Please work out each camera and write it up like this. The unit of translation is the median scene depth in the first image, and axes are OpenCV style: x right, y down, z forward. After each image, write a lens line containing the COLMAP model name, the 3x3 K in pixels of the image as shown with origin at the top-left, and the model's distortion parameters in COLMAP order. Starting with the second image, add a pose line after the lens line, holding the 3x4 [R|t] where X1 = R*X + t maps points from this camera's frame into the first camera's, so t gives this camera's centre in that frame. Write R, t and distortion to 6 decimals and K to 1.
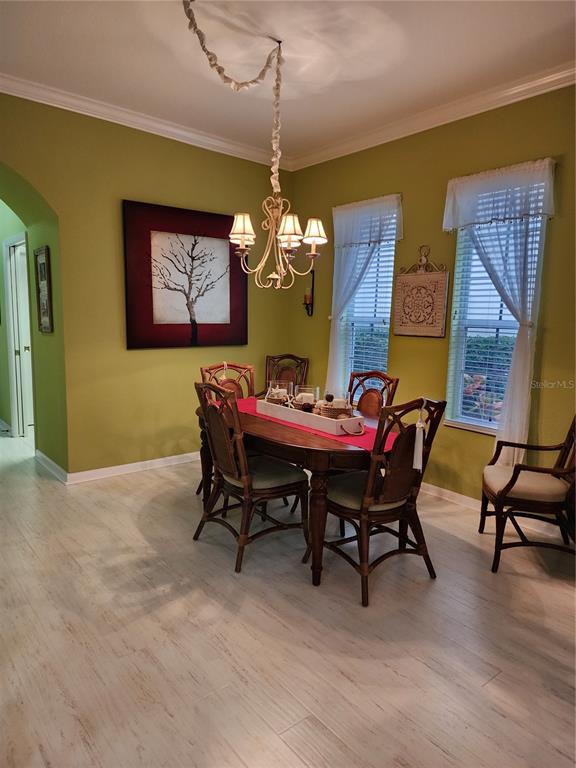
lens RADIAL K [[510.6, 0, 288.0], [0, 510.6, 385.9], [0, 0, 1]] dist [0.030825, -0.020768]
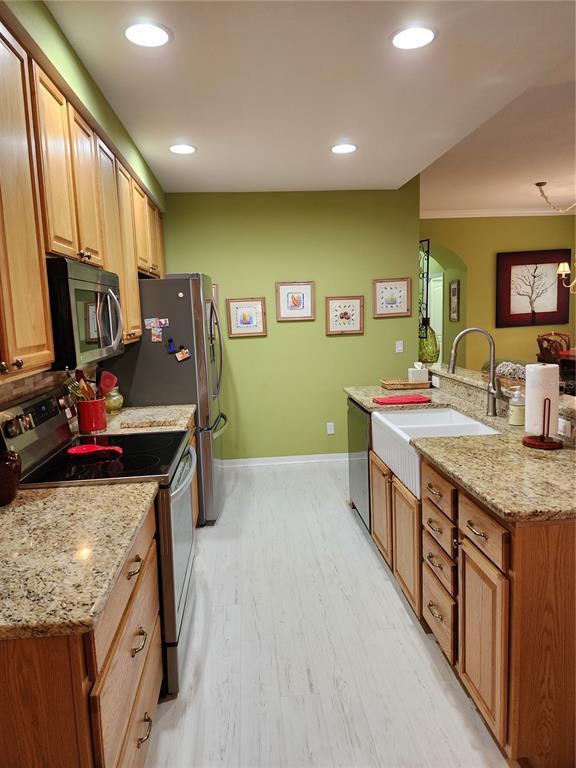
lens RADIAL K [[510.6, 0, 282.8], [0, 510.6, 380.8], [0, 0, 1]] dist [0.030825, -0.020768]
pose [[0.817994, 0.018748, -0.574921, 0.143088], [-0.020668, 0.999781, 0.003197, 0.135695], [0.574856, 0.009267, 0.818202, -1.027569]]
